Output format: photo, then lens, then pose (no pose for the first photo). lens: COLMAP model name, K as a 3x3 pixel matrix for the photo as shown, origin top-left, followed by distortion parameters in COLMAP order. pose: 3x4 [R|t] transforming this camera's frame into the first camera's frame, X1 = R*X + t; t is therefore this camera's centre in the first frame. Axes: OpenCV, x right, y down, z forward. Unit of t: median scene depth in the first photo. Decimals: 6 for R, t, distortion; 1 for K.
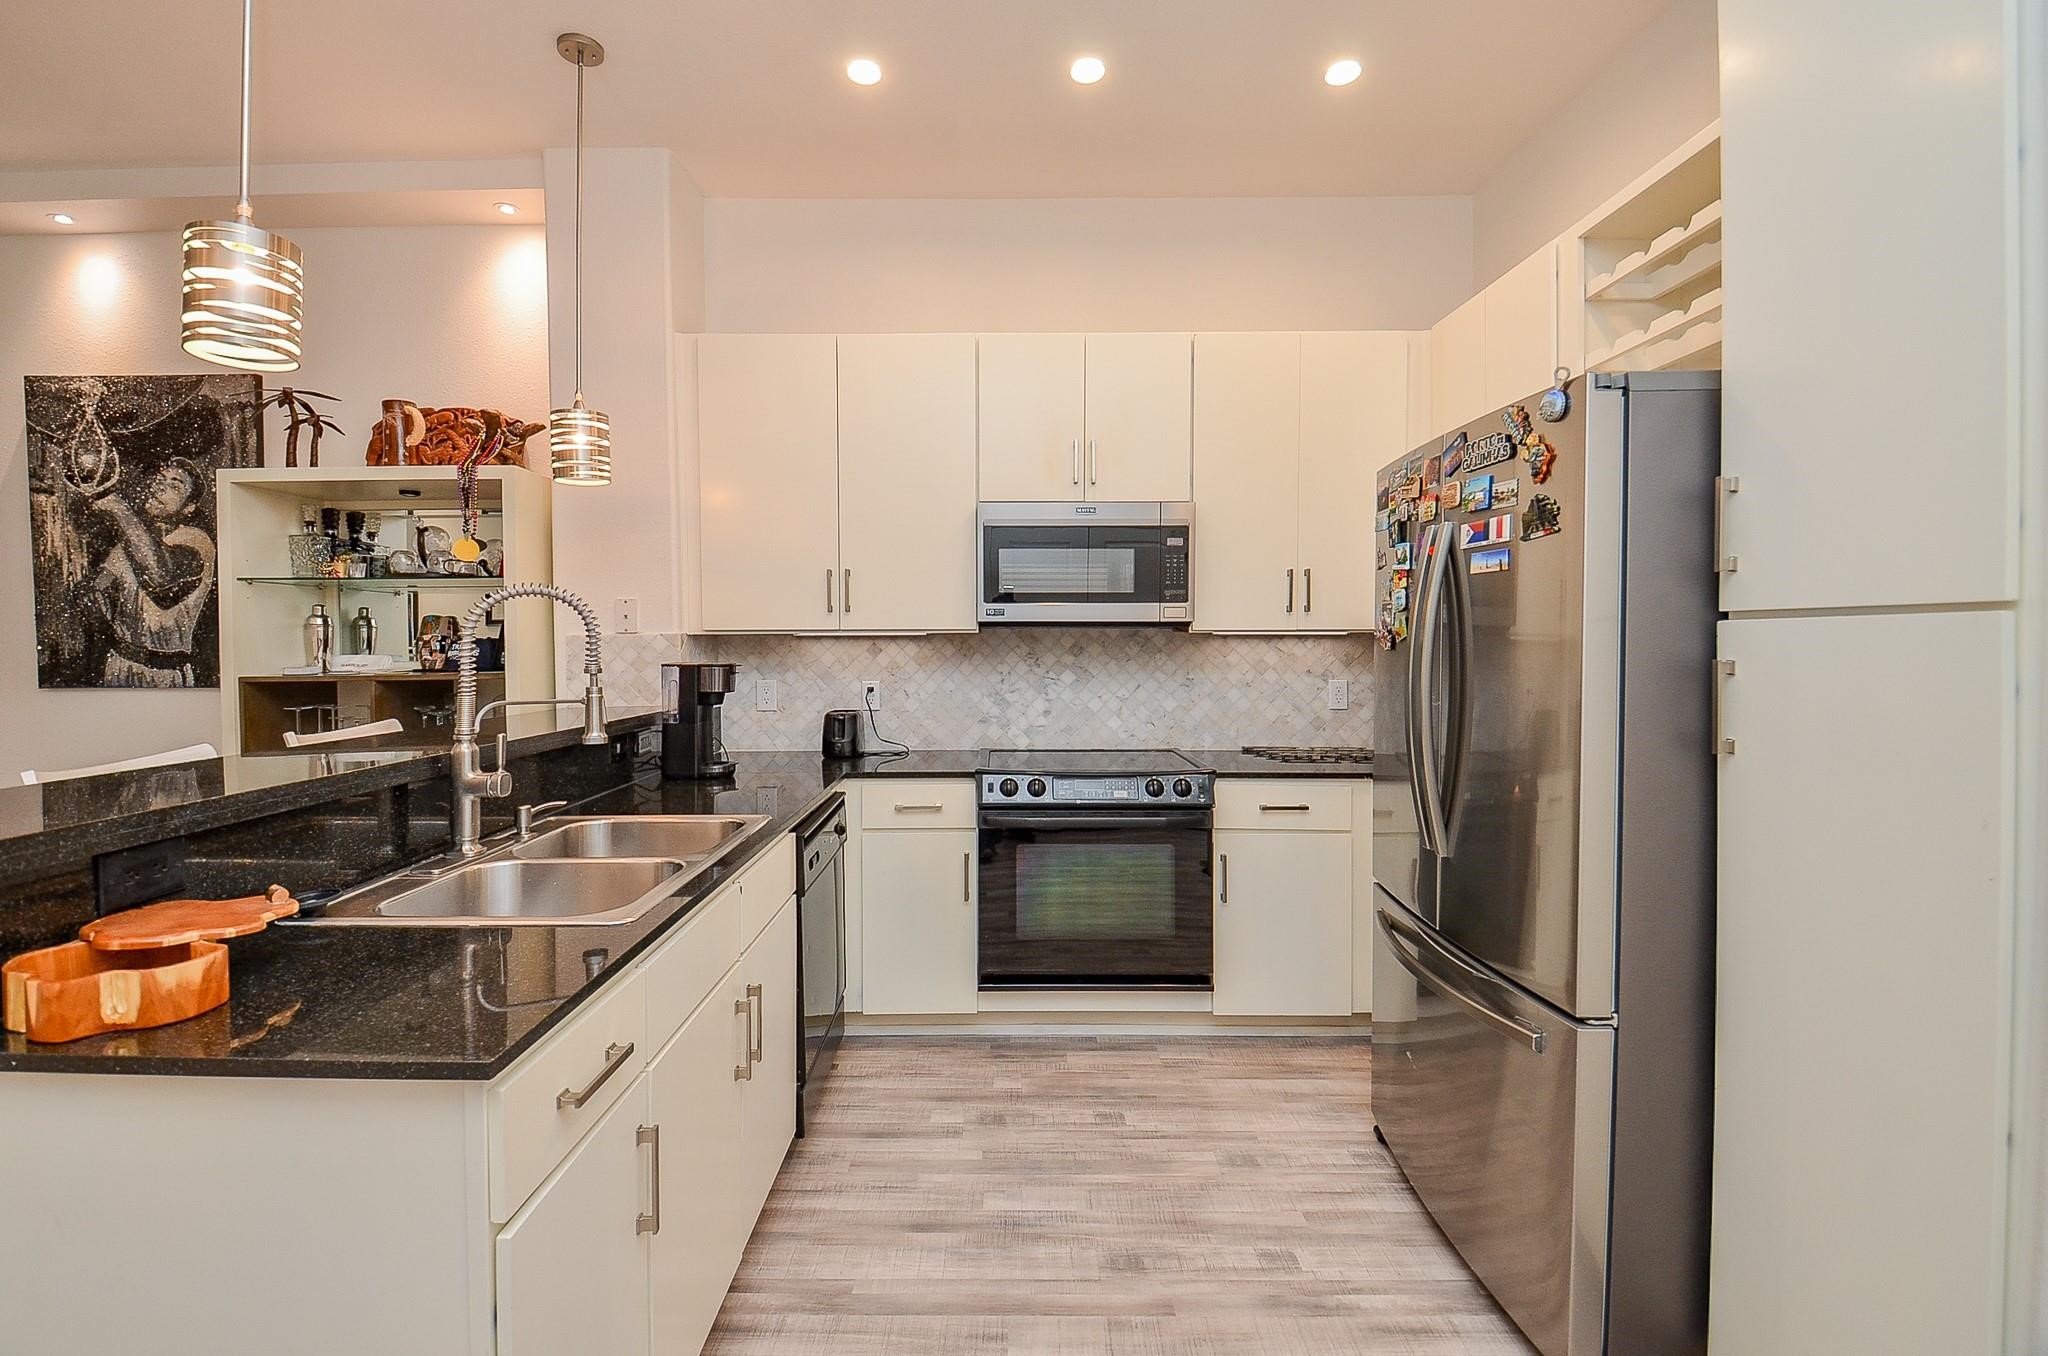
lens RADIAL K [[898.7, 0, 1027.8], [0, 898.7, 644.0], [0, 0, 1]] dist [-0.002930, -0.004399]
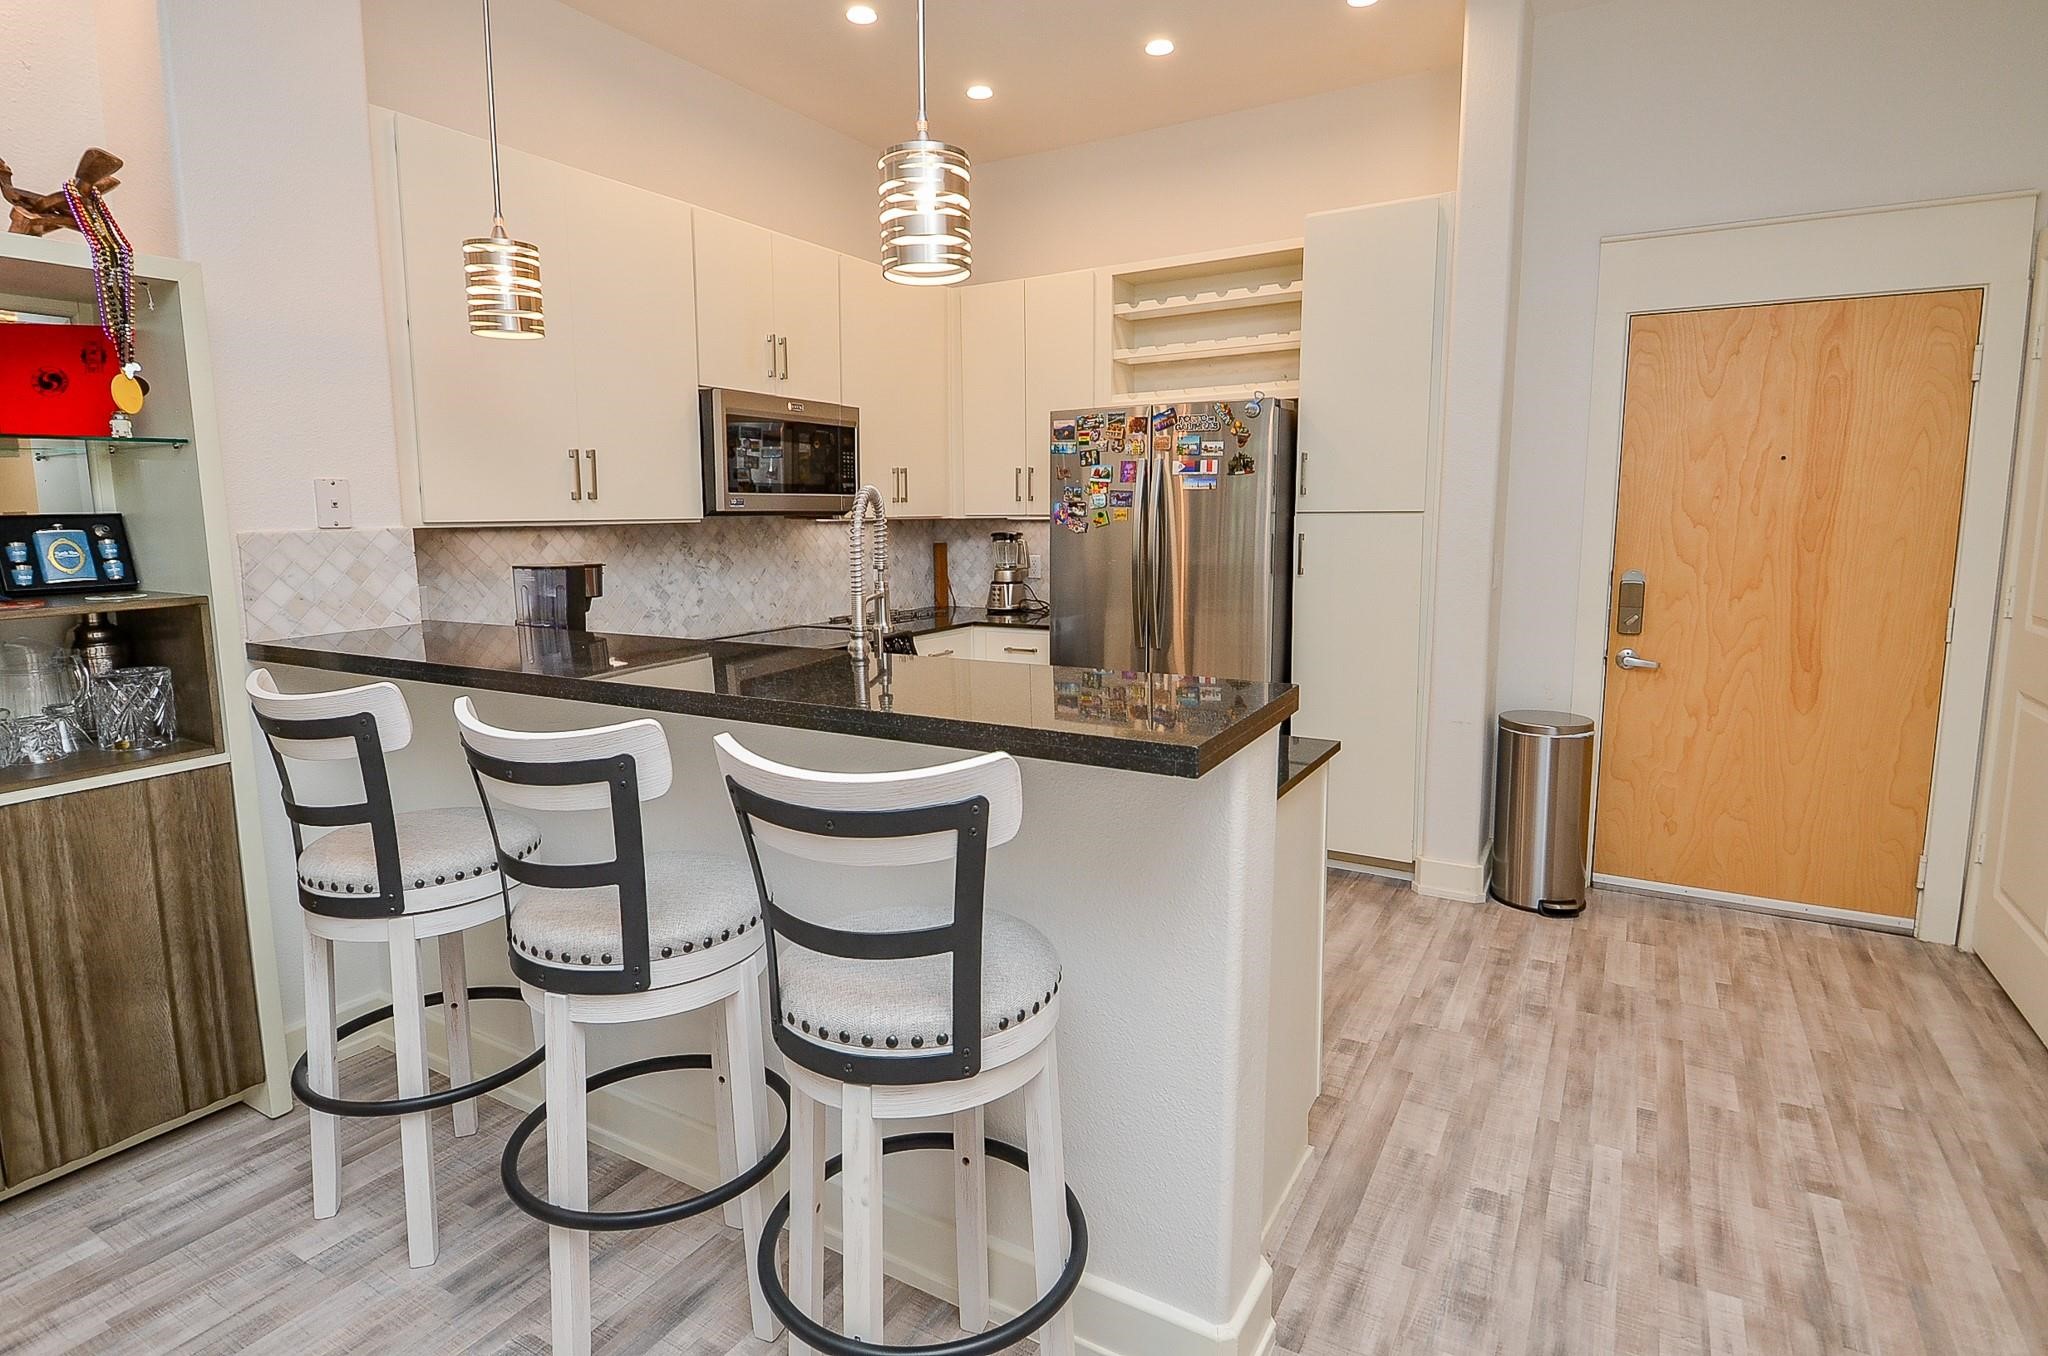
lens RADIAL K [[1033.2, 0, 1047.3], [0, 1033.2, 649.3], [0, 0, 1]] dist [0.015056, -0.006300]
pose [[0.497643, -0.117210, 0.859426, -0.825183], [0.010160, 0.991548, 0.129346, -0.016709], [-0.867322, -0.055636, 0.494627, 0.103214]]
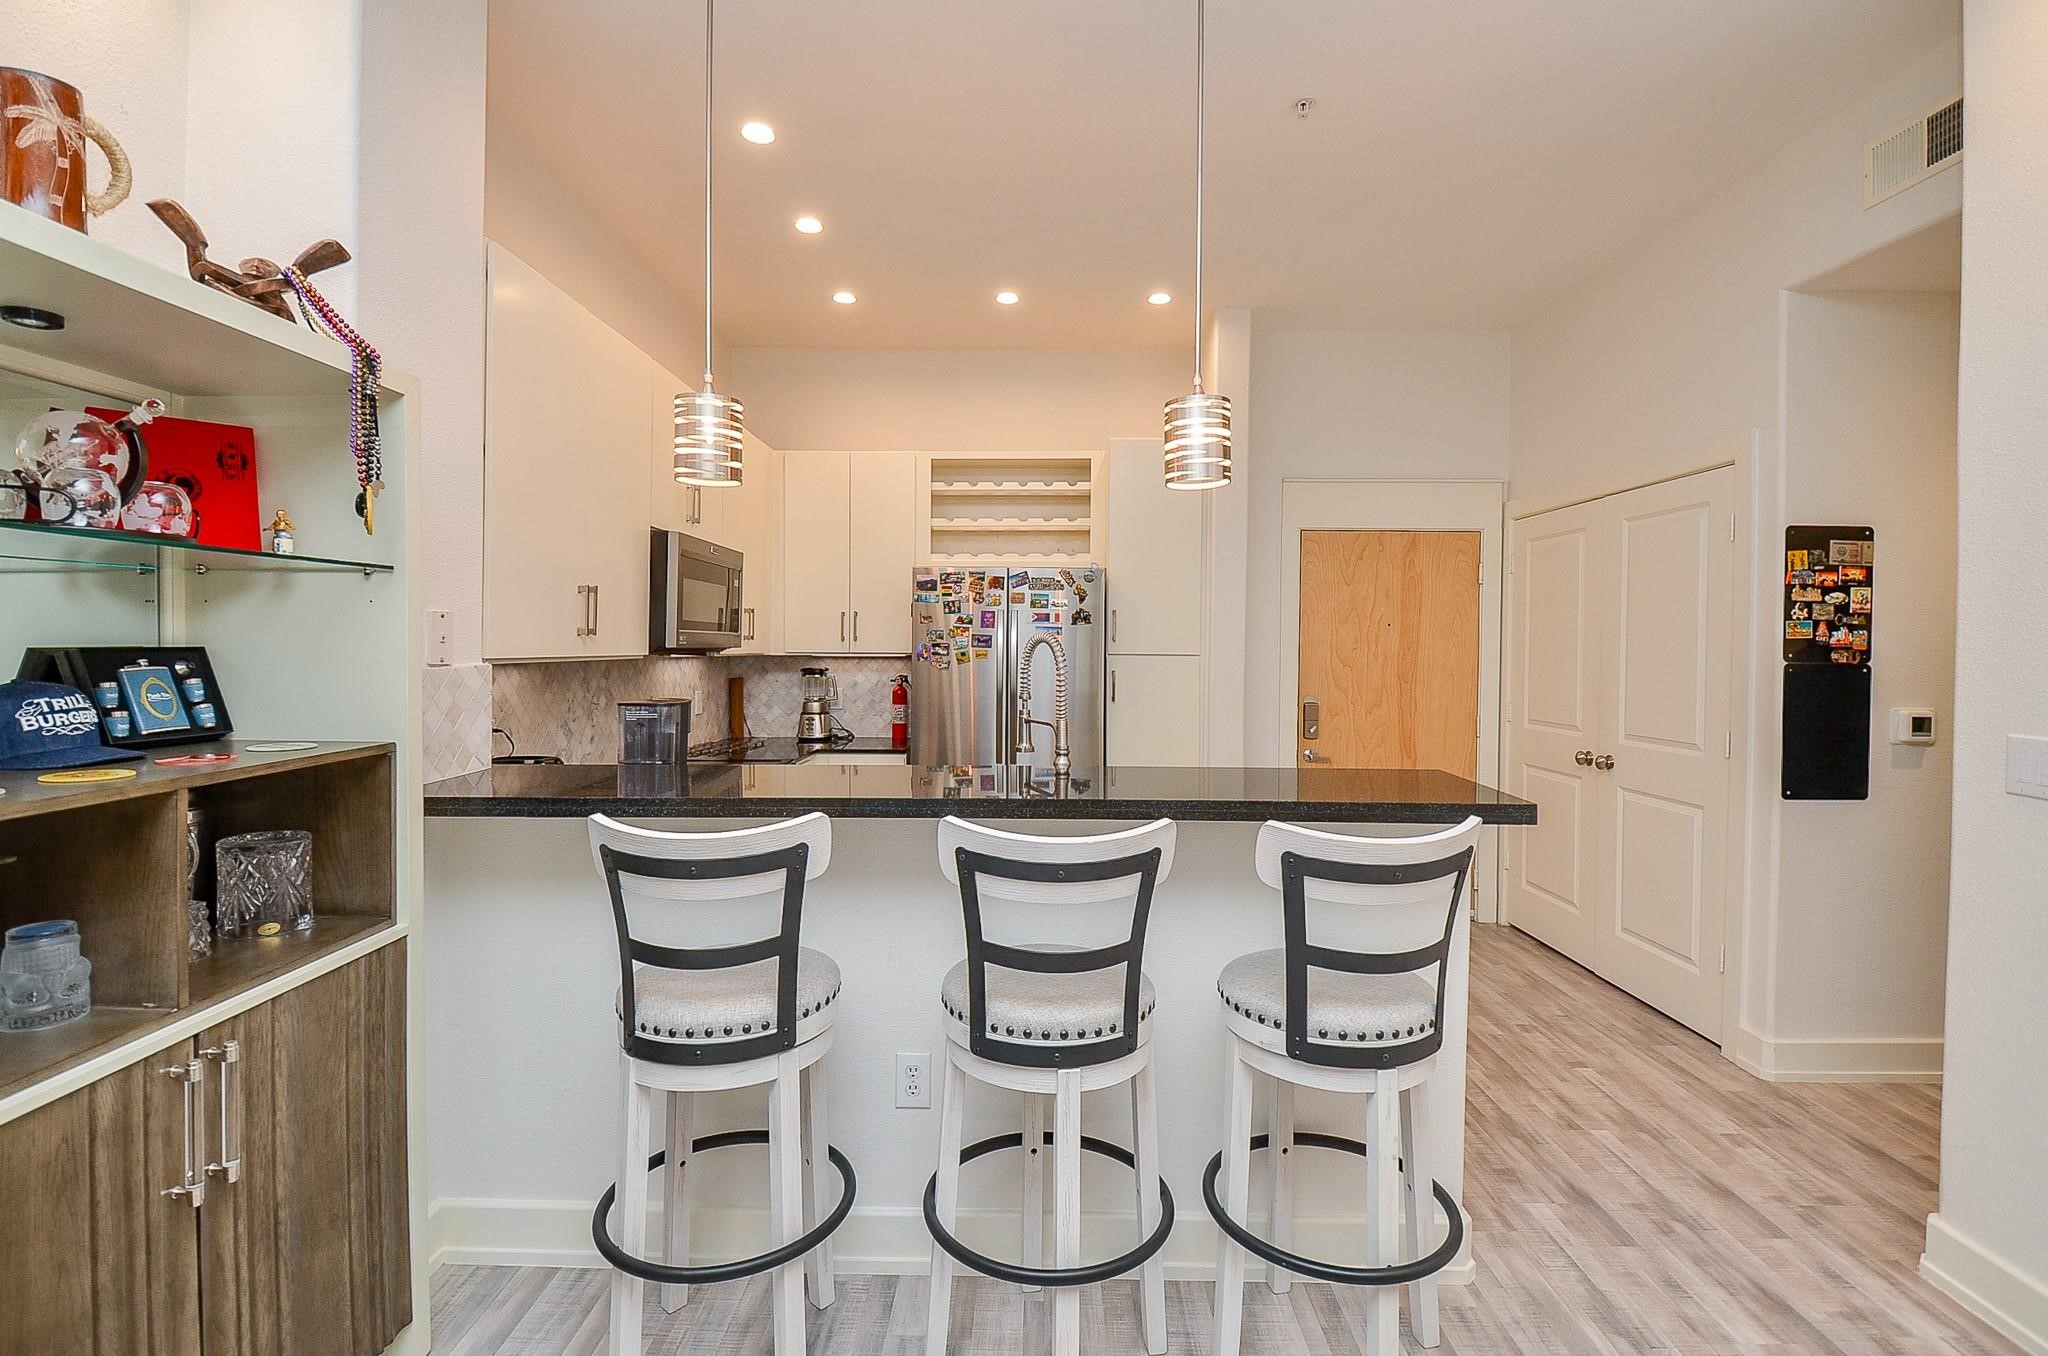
lens RADIAL K [[936.8, 0, 1043.6], [0, 936.8, 657.9], [0, 0, 1]] dist [0.032882, -0.000733]
pose [[0.005107, -0.009427, 0.999943, -1.053135], [-0.003519, 0.999949, 0.009445, -0.023470], [-0.999981, -0.003567, 0.005074, 0.539446]]
